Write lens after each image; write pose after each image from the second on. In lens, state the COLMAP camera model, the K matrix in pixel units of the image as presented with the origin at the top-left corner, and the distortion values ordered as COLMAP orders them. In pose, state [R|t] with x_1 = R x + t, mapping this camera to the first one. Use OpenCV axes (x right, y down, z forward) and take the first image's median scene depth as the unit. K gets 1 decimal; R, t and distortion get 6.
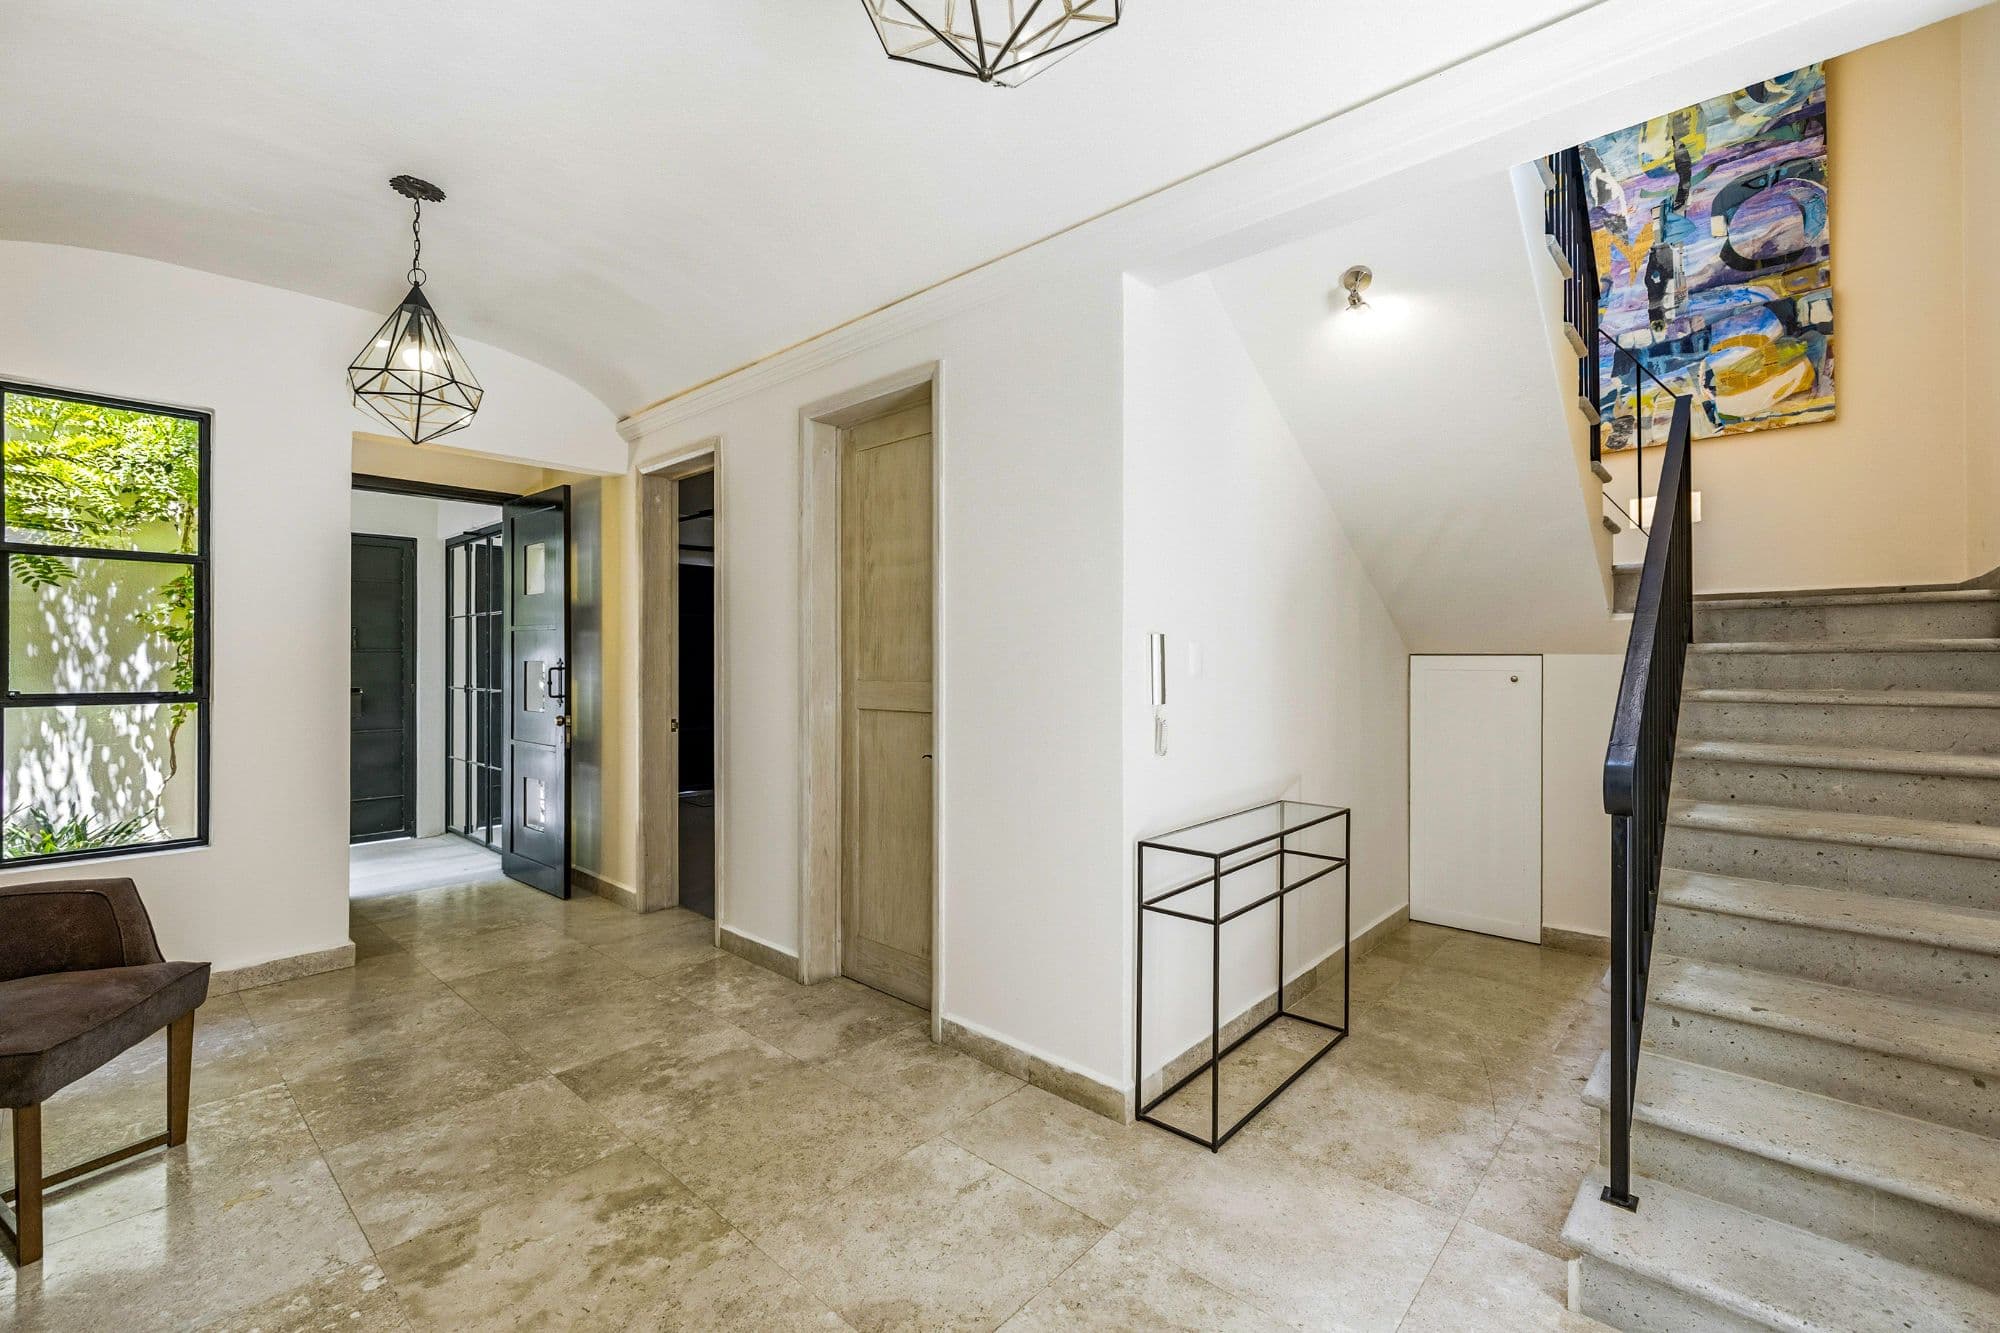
lens RADIAL K [[844.2, 0, 1000.0], [0, 844.2, 666.5], [0, 0, 1]] dist [0.001300, 0.000178]
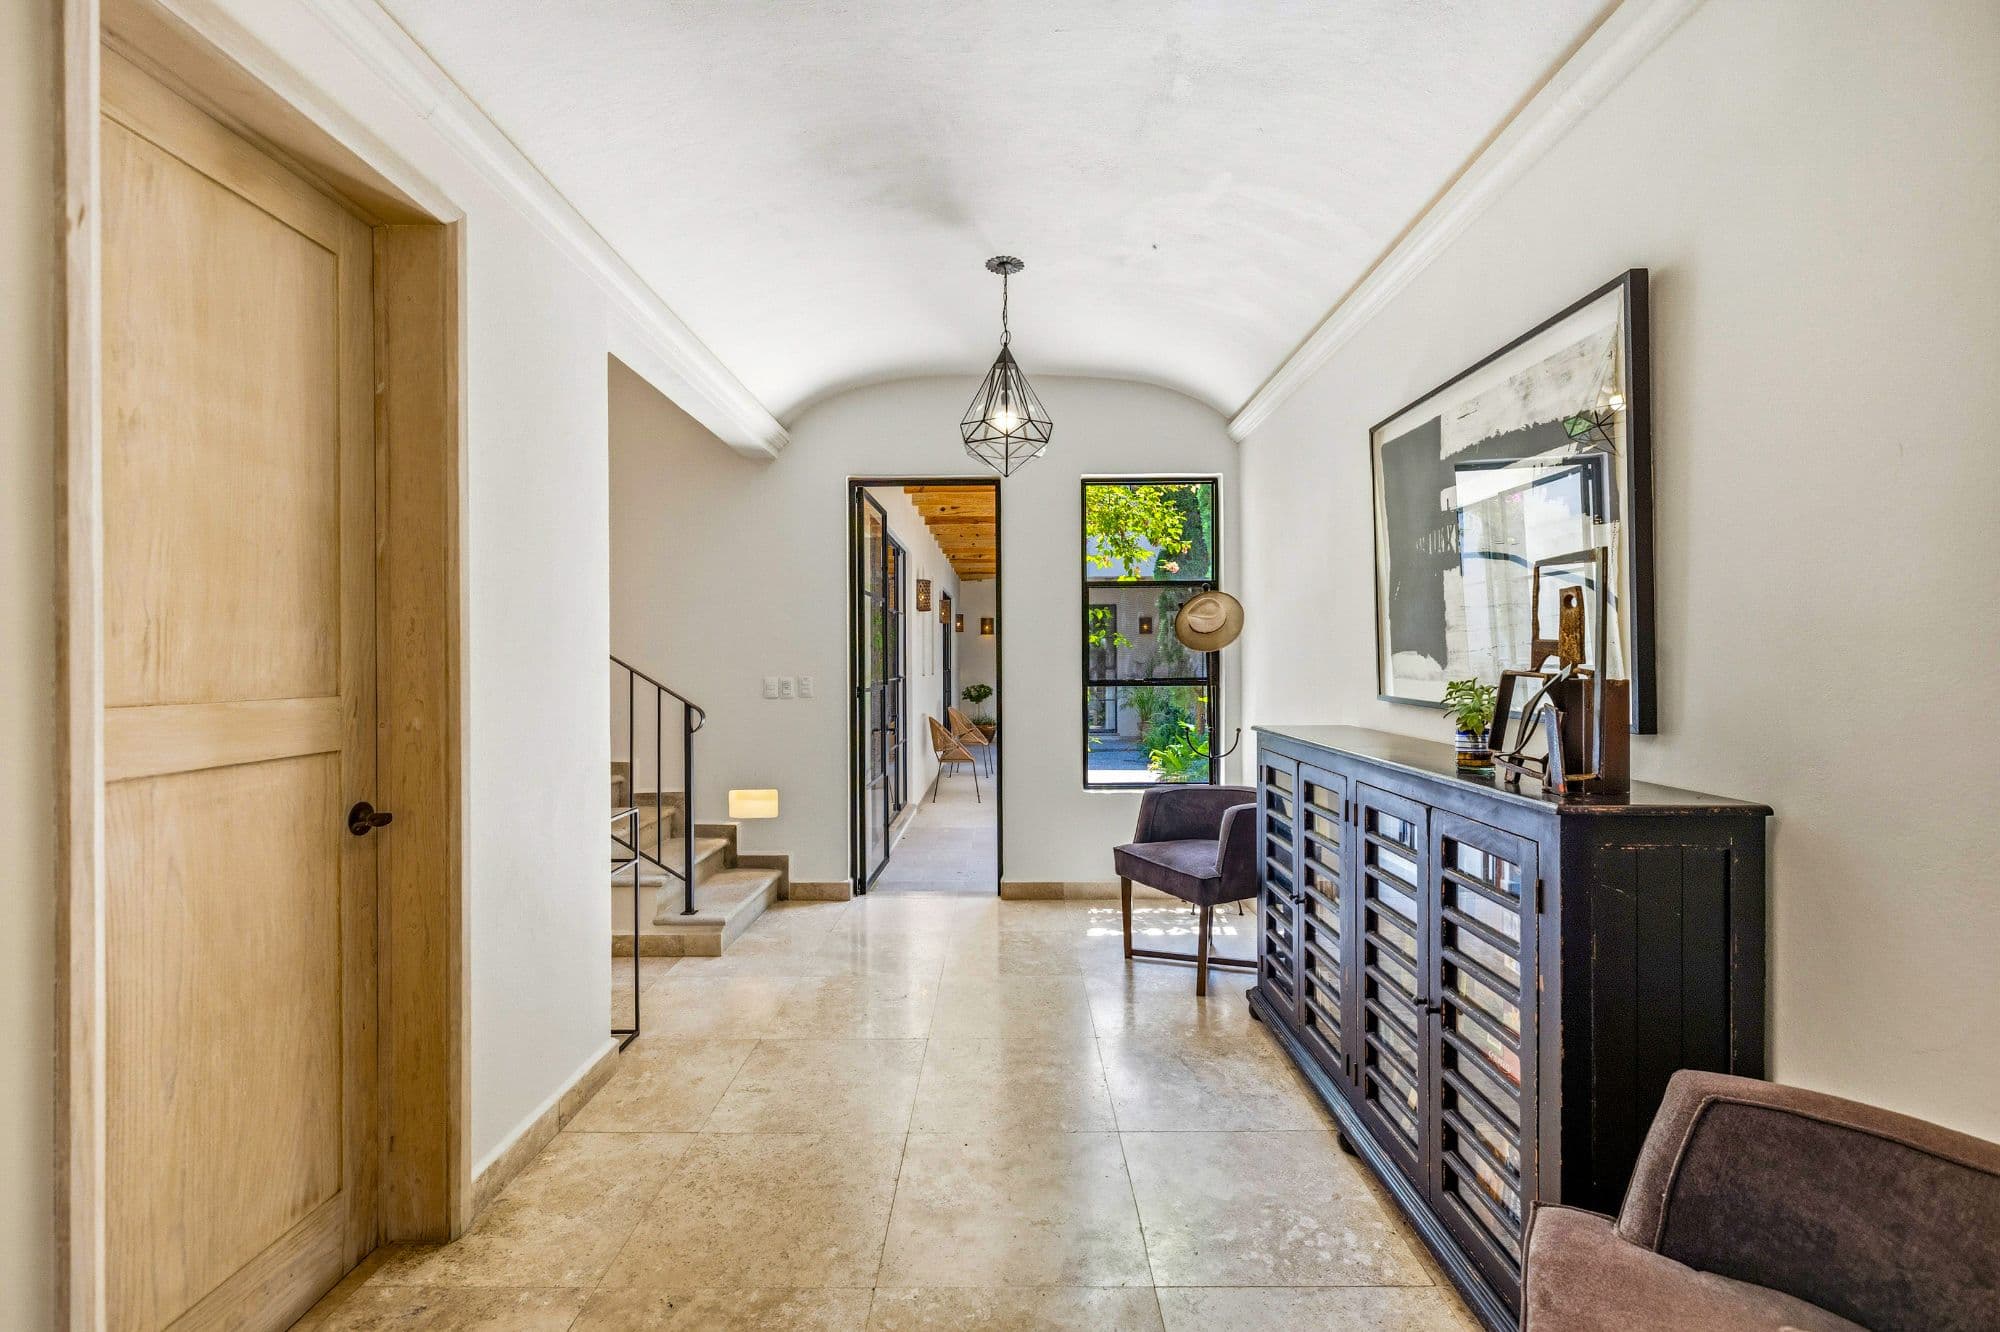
lens RADIAL K [[844.2, 0, 1000.0], [0, 844.2, 666.0], [0, 0, 1]] dist [0.001300, 0.000178]
pose [[-0.666265, -0.001456, 0.745713, -1.120008], [0.001177, 0.999995, 0.003005, -0.001804], [-0.745714, 0.002880, -0.666260, 1.480283]]
